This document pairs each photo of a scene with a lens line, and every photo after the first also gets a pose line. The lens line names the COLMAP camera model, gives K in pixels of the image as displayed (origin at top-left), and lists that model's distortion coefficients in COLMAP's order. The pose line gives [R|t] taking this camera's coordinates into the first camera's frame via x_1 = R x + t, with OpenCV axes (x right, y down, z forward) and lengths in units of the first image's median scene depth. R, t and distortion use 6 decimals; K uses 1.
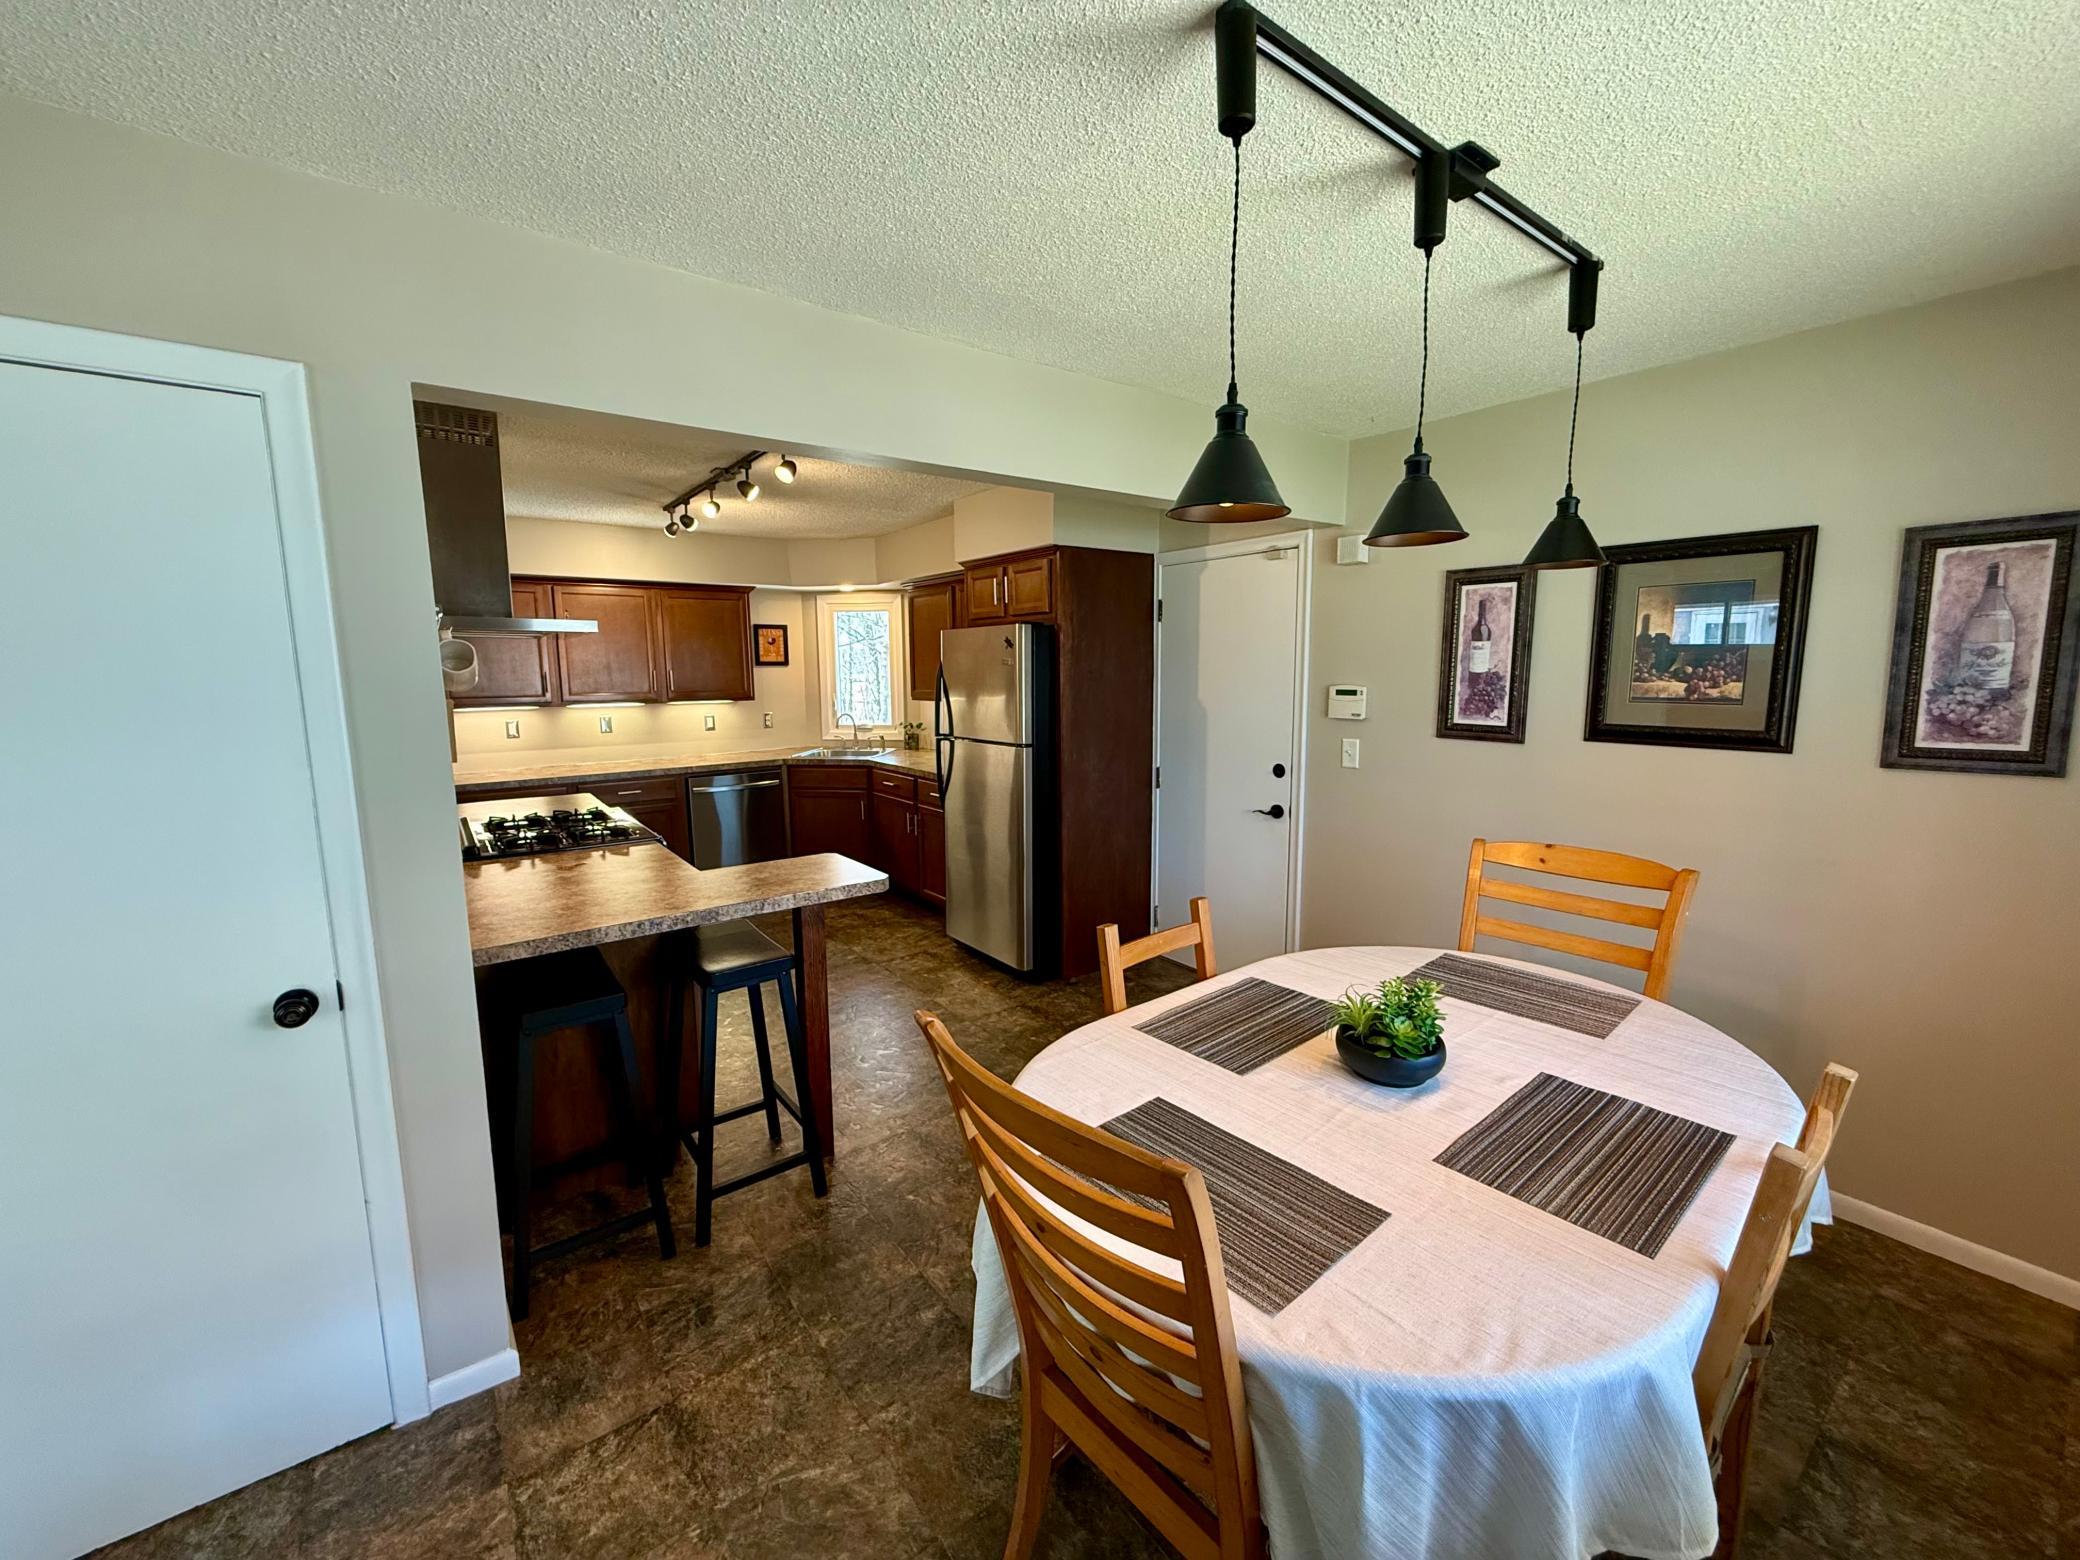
lens RADIAL K [[828.6, 0, 1039.2], [0, 828.6, 782.5], [0, 0, 1]] dist [0.001276, 0.000046]
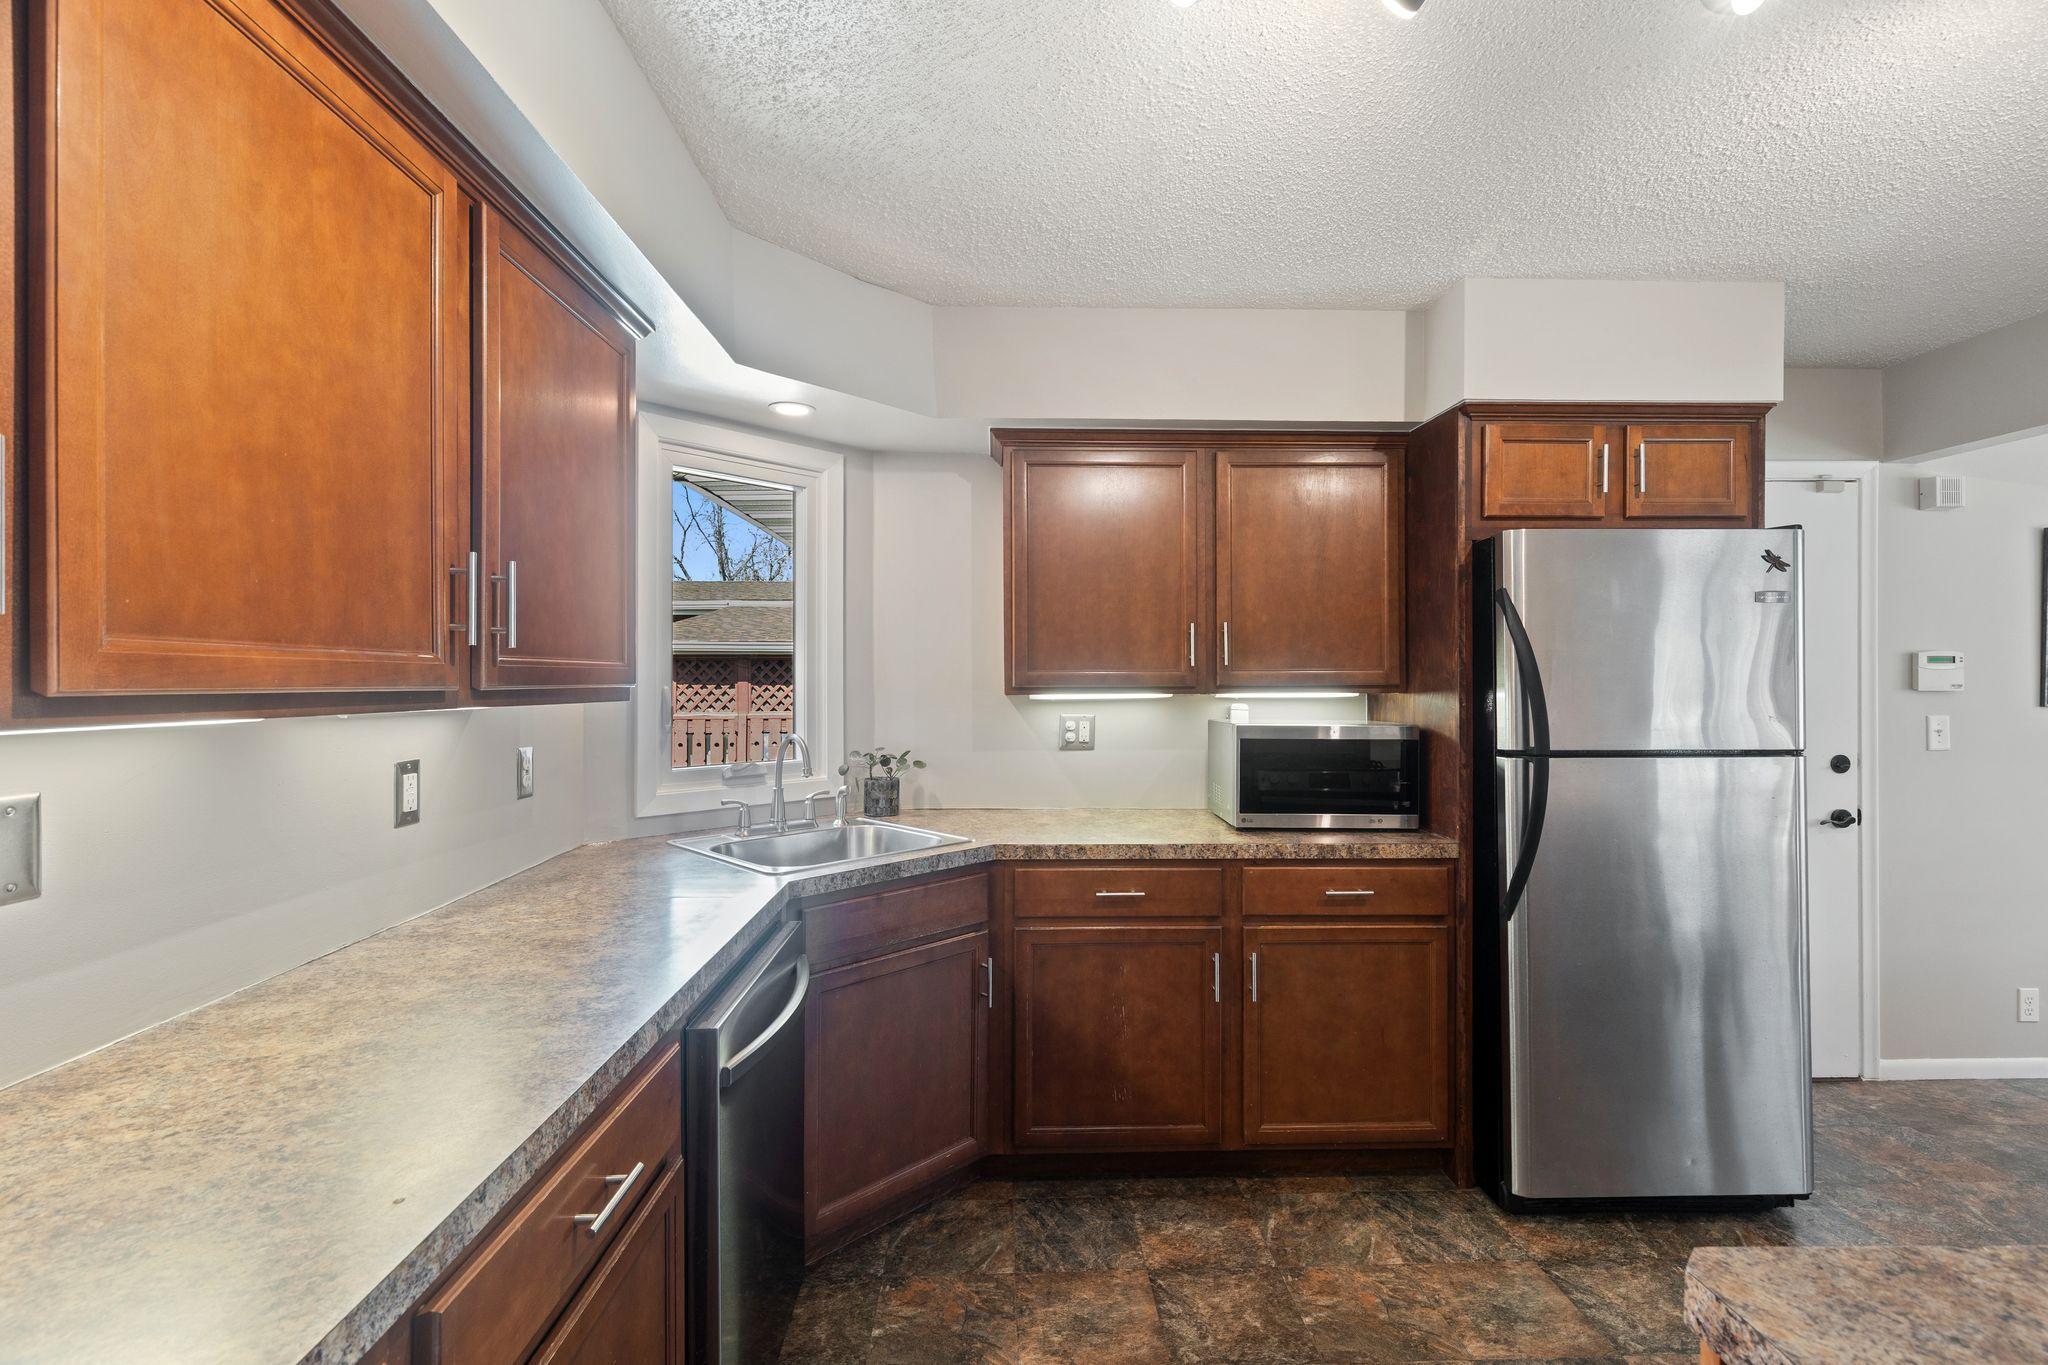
lens RADIAL K [[931.2, 0, 1034.9], [0, 931.2, 680.9], [0, 0, 1]] dist [0.008050, -0.000216]
pose [[0.573963, 0.008054, 0.818842, -0.762786], [0.110767, 0.989998, -0.087380, -0.087642], [-0.811355, 0.140853, 0.567330, 1.000425]]
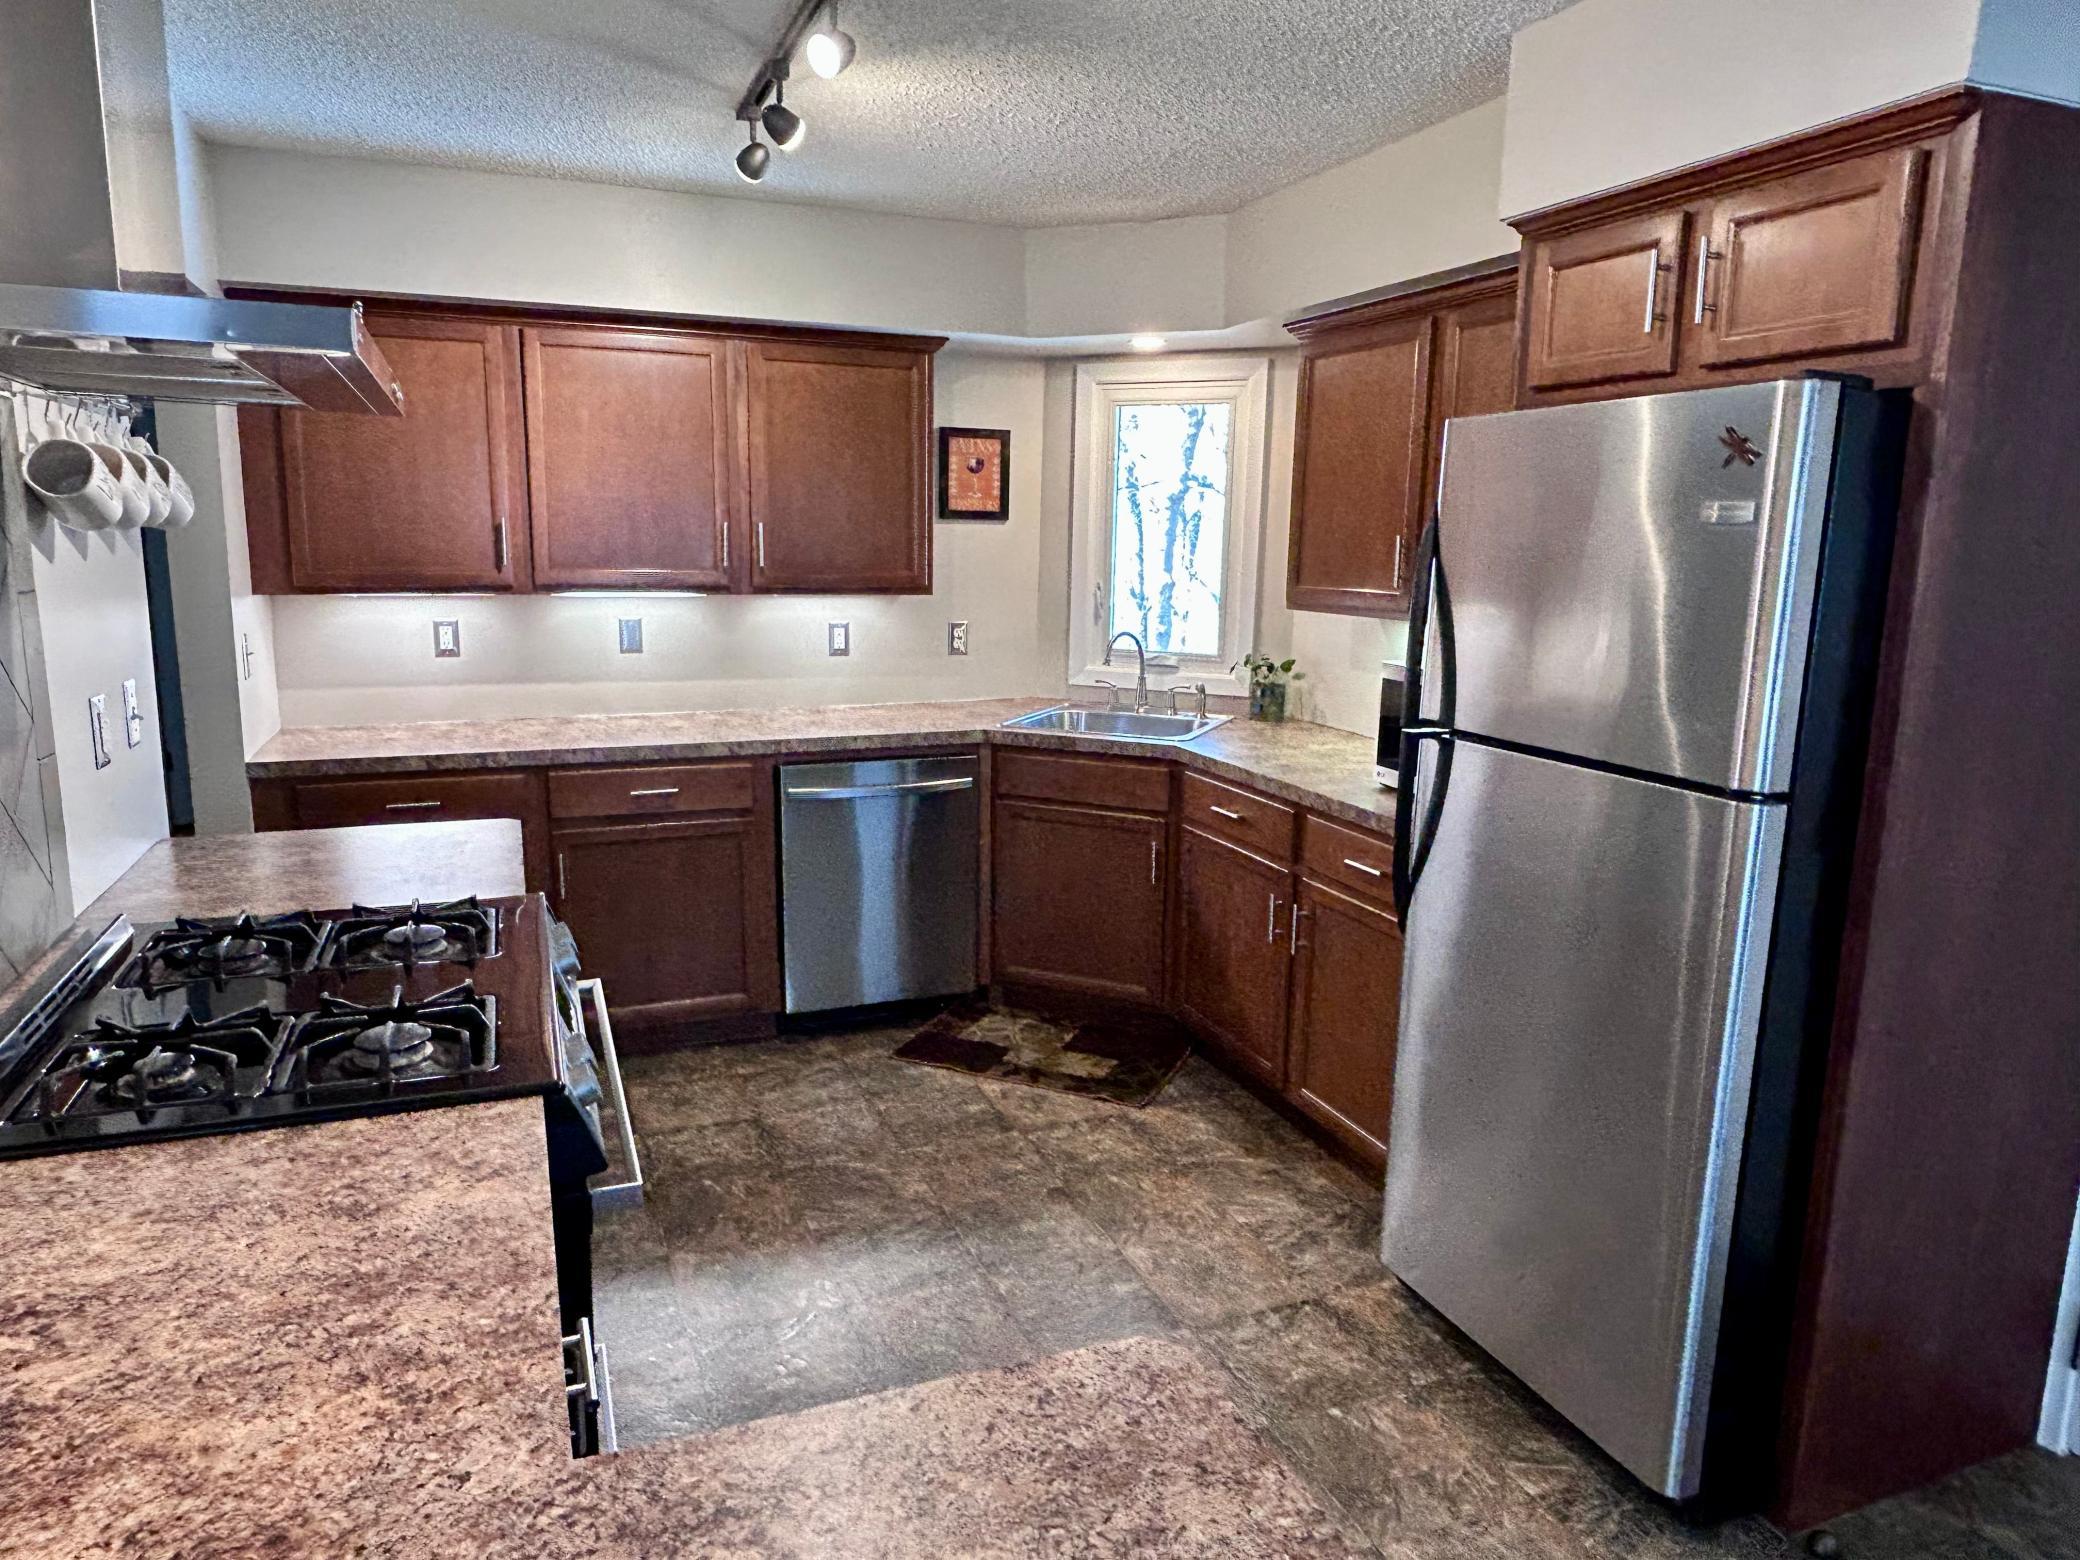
lens RADIAL K [[1312.2, 0, 1043.8], [0, 1312.2, 775.6], [0, 0, 1]] dist [0.003658, -0.000937]
pose [[0.966317, 0.071952, -0.247093, -0.143465], [-0.061480, 0.996863, 0.049846, -0.057469], [0.249905, -0.032975, 0.967709, 0.457118]]
